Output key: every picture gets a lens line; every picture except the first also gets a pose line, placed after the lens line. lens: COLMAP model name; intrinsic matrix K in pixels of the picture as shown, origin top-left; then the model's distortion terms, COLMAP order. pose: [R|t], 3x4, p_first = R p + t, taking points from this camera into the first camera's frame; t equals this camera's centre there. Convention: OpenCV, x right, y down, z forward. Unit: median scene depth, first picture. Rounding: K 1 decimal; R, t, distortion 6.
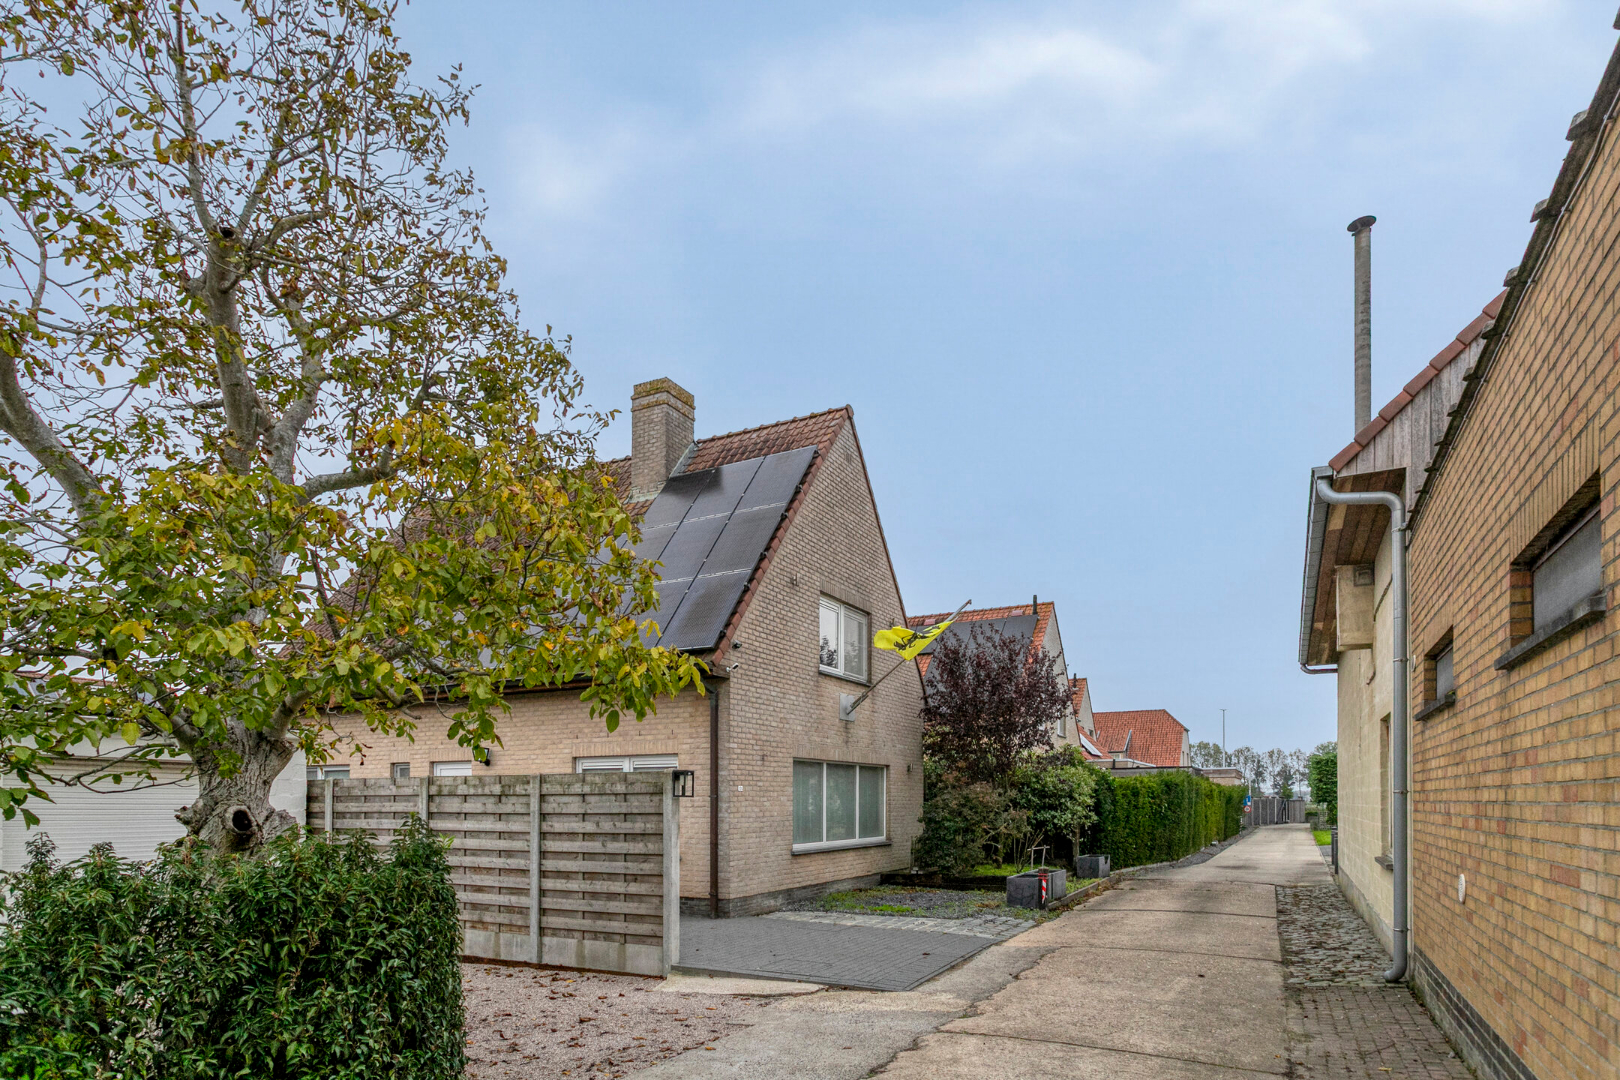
lens RADIAL K [[769.9, 0, 812.7], [0, 769.9, 519.8], [0, 0, 1]] dist [0.000456, 0.000272]
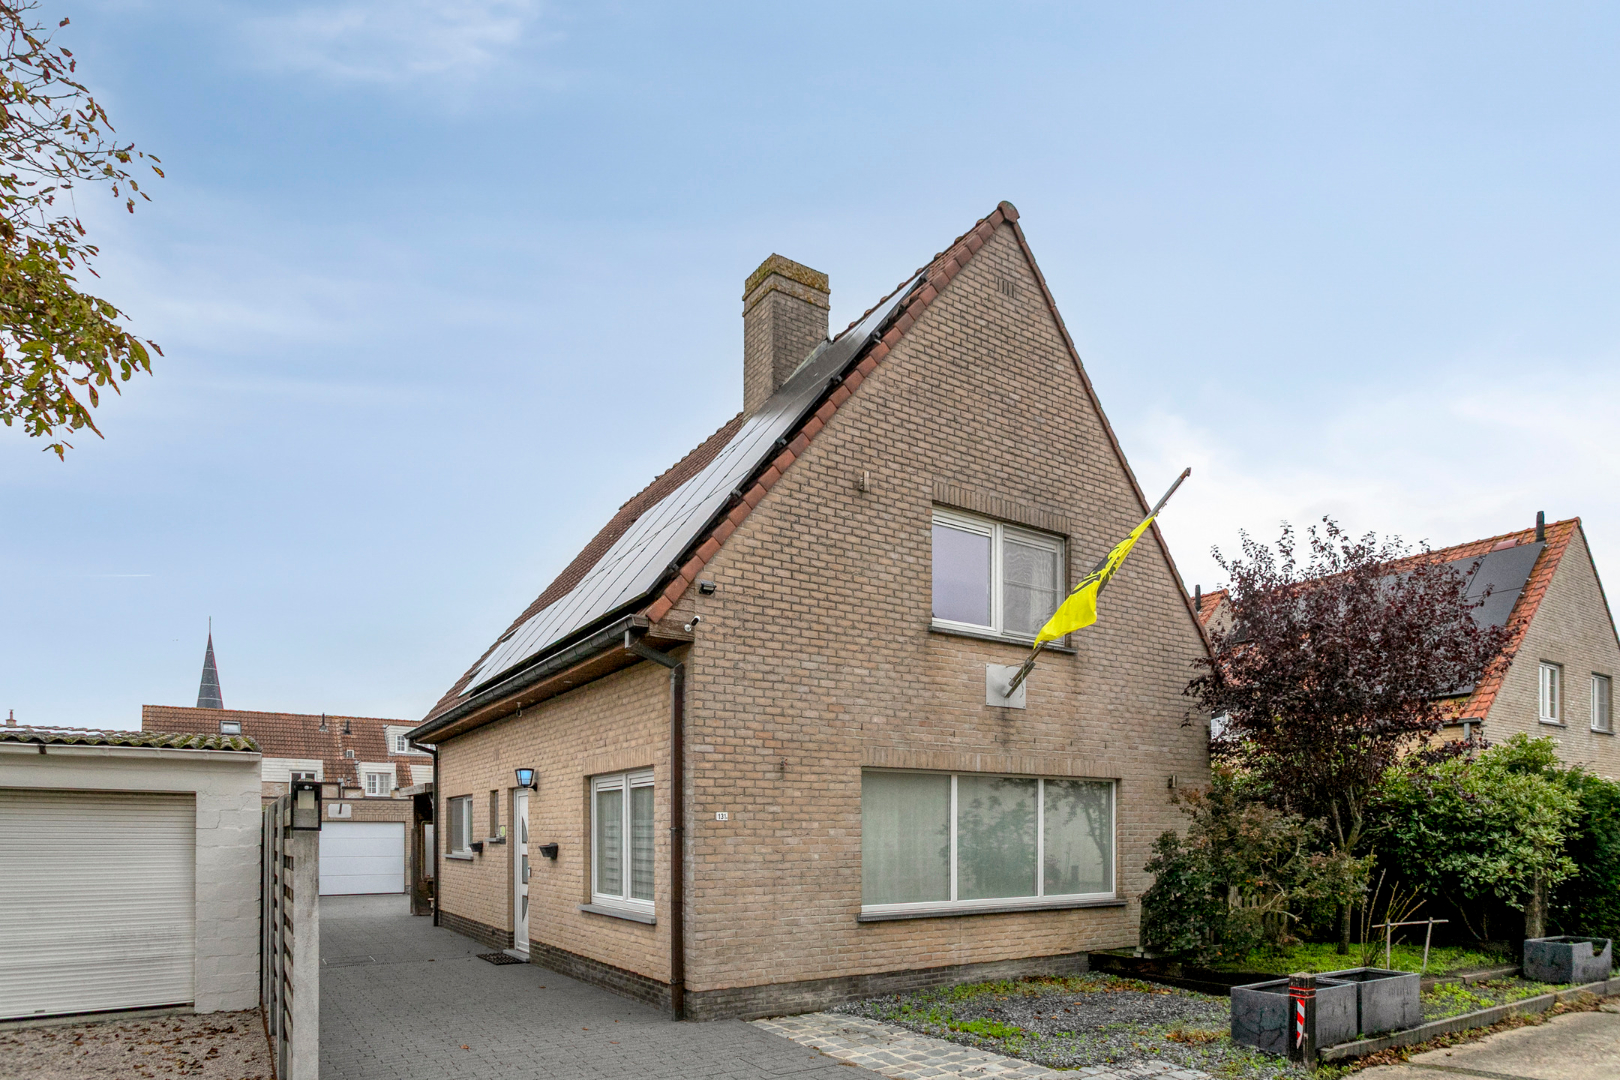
lens RADIAL K [[896.5, 0, 813.6], [0, 896.5, 621.4], [0, 0, 1]] dist [0.004171, 0.001017]
pose [[0.895308, -0.101991, -0.433614, 0.212467], [0.152044, 0.984944, 0.082265, 0.108558], [0.418695, -0.139581, 0.897336, 0.300890]]
